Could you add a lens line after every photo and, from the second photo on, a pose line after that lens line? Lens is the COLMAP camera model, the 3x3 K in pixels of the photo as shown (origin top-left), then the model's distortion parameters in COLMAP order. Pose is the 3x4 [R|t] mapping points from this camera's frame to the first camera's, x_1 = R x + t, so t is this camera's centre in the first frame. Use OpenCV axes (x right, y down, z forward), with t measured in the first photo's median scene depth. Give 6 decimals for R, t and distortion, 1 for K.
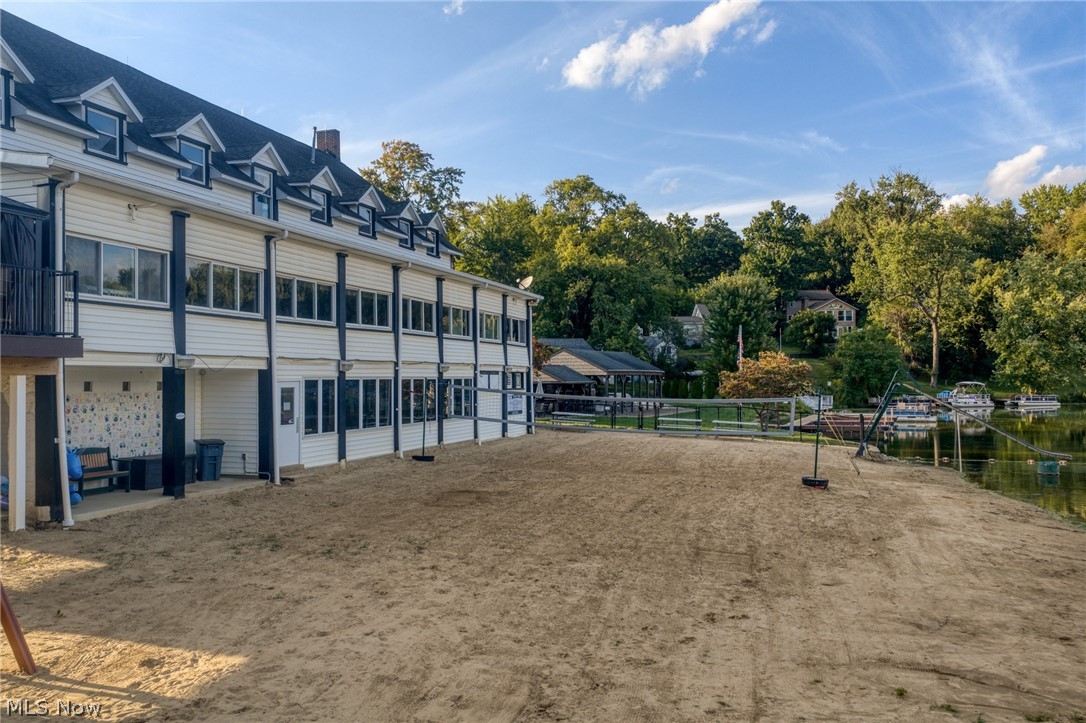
lens RADIAL K [[890.3, 0, 544.6], [0, 890.3, 347.7], [0, 0, 1]] dist [0.006425, -0.089235]
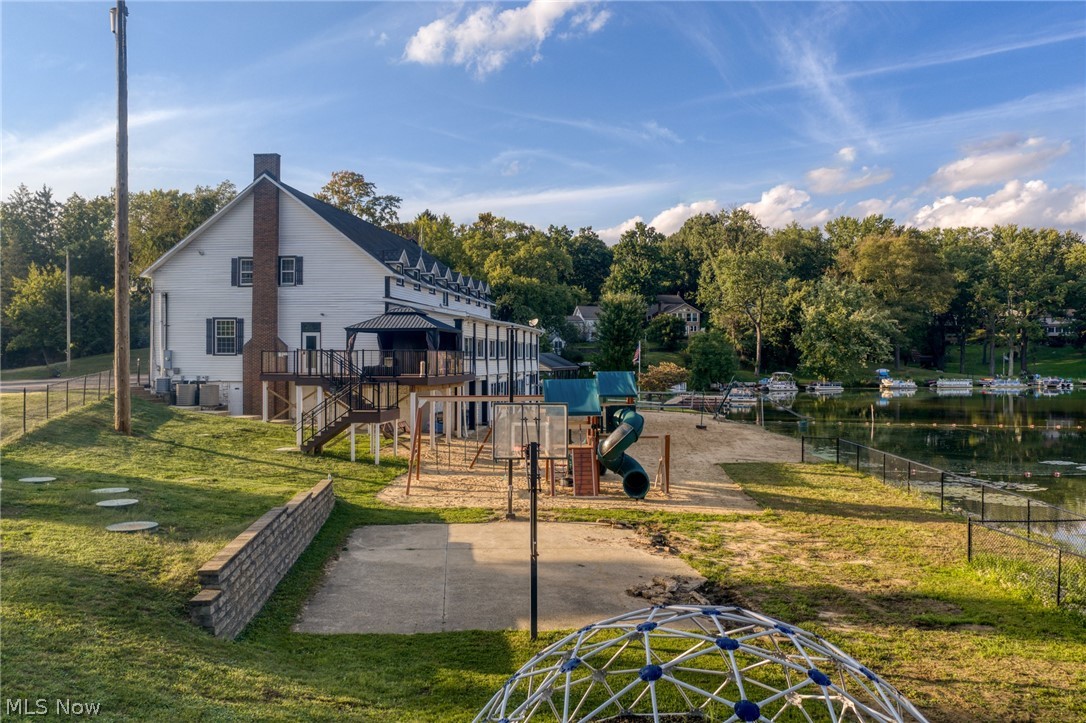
lens RADIAL K [[893.3, 0, 543.0], [0, 893.3, 361.5], [0, 0, 1]] dist [-0.006976, -0.489129]
pose [[0.984558, 0.007610, 0.174892, -0.106386], [-0.014398, 0.999190, 0.037575, -0.021102], [-0.174464, -0.039513, 0.983870, -0.246711]]
